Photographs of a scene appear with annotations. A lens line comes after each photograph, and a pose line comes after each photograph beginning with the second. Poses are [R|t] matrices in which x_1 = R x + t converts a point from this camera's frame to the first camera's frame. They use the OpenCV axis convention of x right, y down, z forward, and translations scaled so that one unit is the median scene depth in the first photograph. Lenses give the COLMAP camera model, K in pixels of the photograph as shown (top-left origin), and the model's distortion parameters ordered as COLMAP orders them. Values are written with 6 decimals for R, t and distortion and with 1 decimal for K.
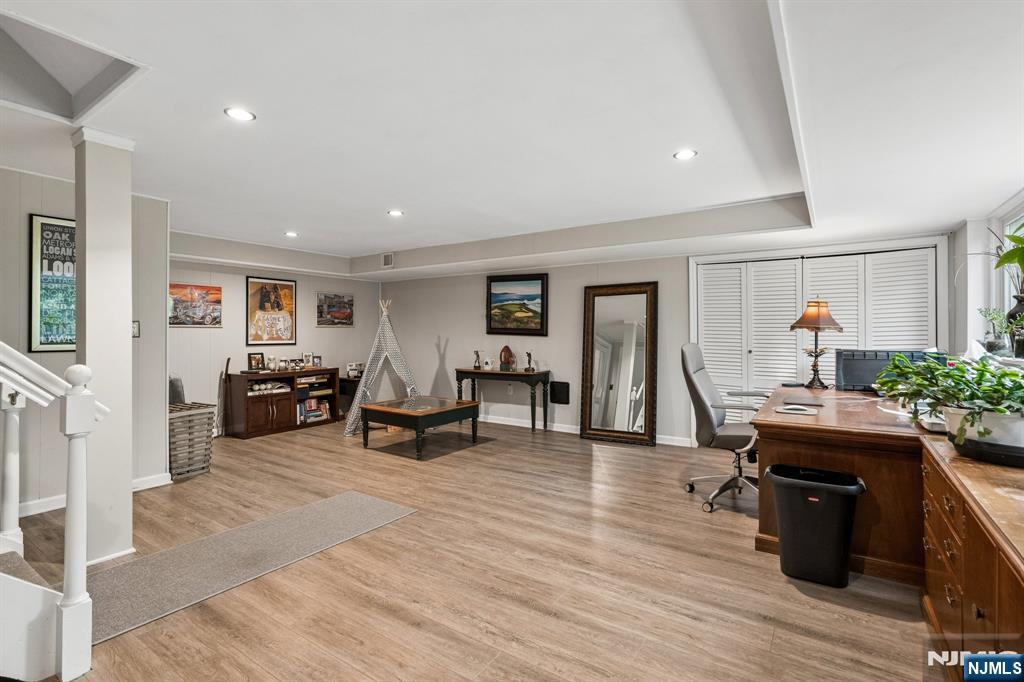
lens RADIAL K [[472.7, 0, 510.0], [0, 472.7, 334.3], [0, 0, 1]] dist [-0.002705, 0.000649]
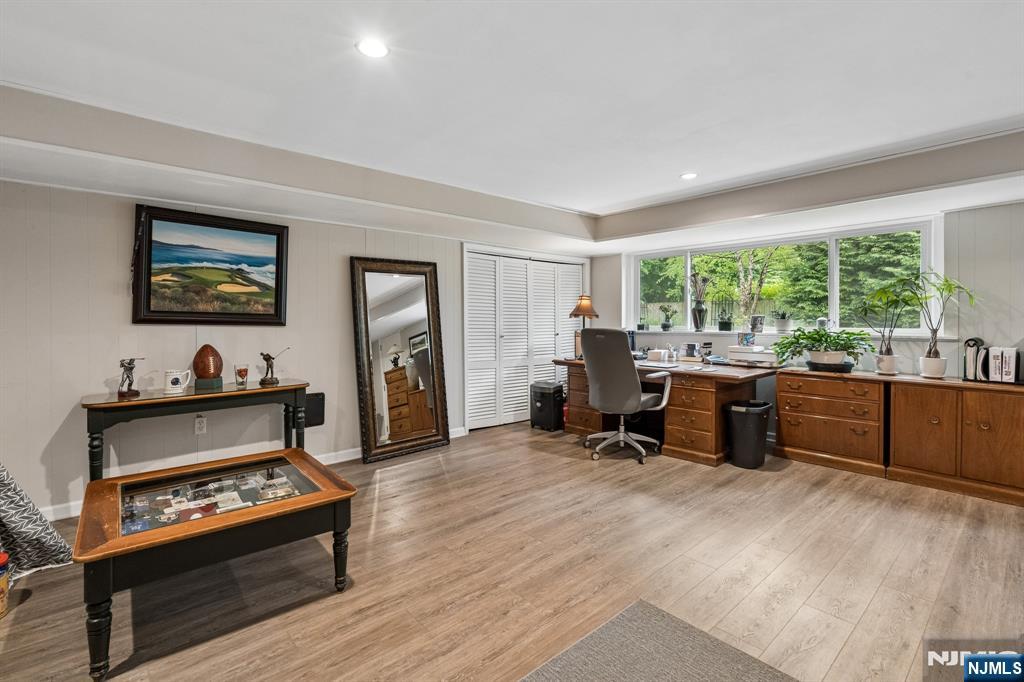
lens RADIAL K [[472.7, 0, 508.9], [0, 472.7, 331.2], [0, 0, 1]] dist [-0.002705, 0.000649]
pose [[0.248536, -0.026493, 0.968260, -0.460261], [0.005544, 0.999648, 0.025929, -0.003421], [-0.968607, -0.001077, 0.248595, 0.551440]]
